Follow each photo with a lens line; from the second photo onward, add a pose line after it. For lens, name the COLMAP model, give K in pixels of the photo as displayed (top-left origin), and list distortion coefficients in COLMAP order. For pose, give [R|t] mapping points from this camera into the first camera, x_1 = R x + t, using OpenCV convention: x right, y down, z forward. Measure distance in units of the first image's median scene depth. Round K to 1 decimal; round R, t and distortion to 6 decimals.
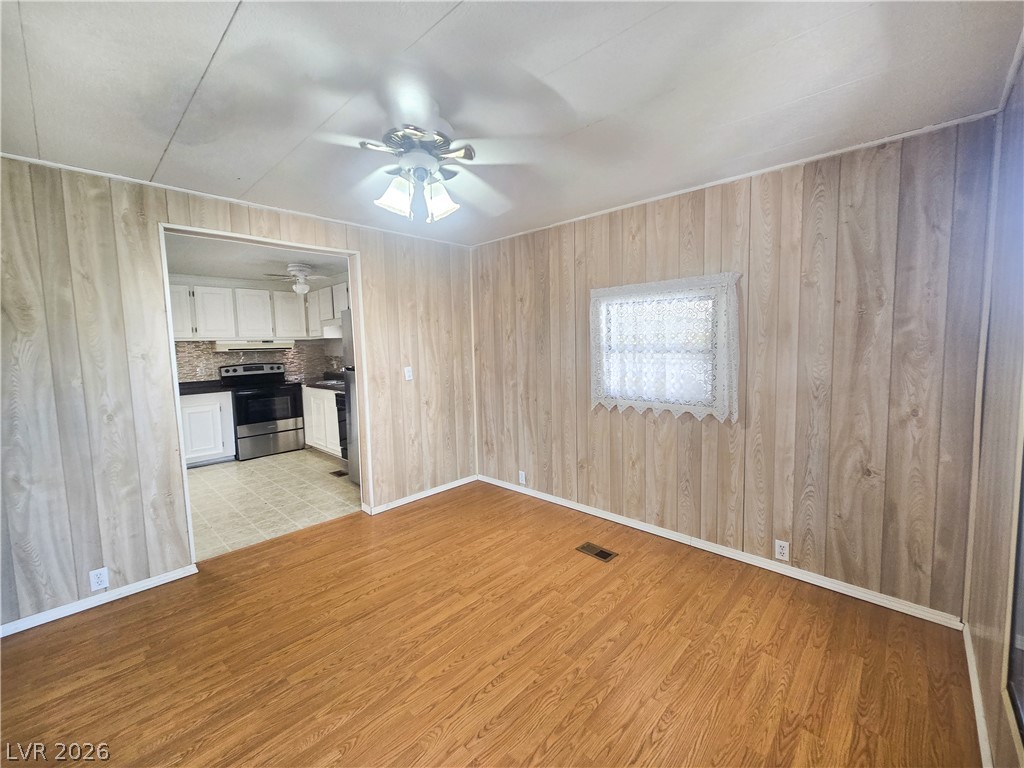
lens RADIAL K [[422.1, 0, 520.5], [0, 422.1, 377.9], [0, 0, 1]] dist [0.000135, 0.000640]
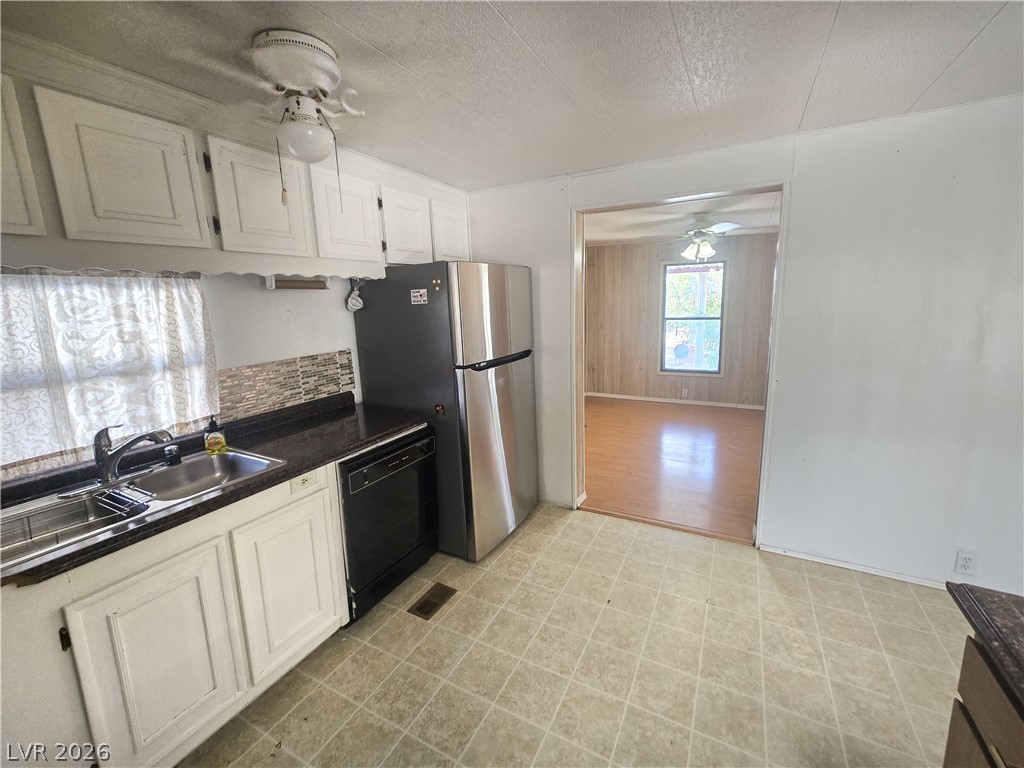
lens RADIAL K [[422.1, 0, 521.4], [0, 422.1, 370.9], [0, 0, 1]] dist [0.000135, 0.000640]
pose [[-0.269371, -0.130728, 0.954123, -1.111120], [0.110482, 0.980008, 0.165466, -0.120994], [-0.956678, 0.149985, -0.249542, 1.248729]]
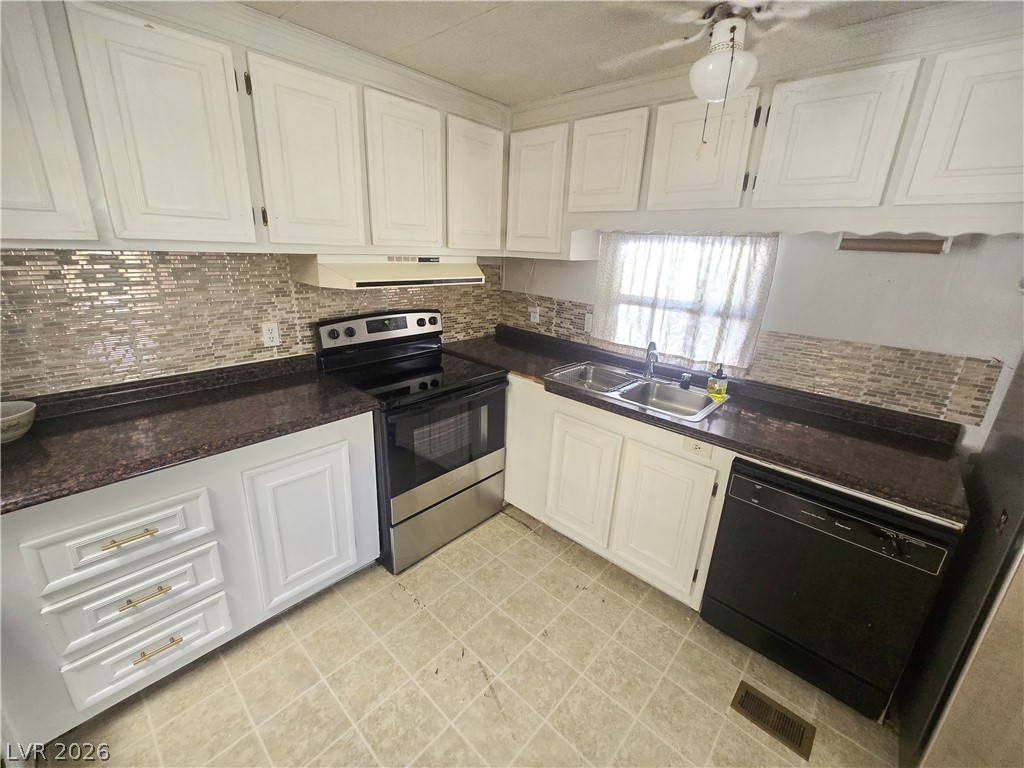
lens RADIAL K [[422.1, 0, 514.4], [0, 422.1, 379.3], [0, 0, 1]] dist [0.000135, 0.000640]
pose [[0.997341, 0.062581, 0.037331, -0.833956], [-0.069438, 0.971549, 0.226429, -0.114542], [-0.022098, -0.228419, 0.973312, 0.943328]]
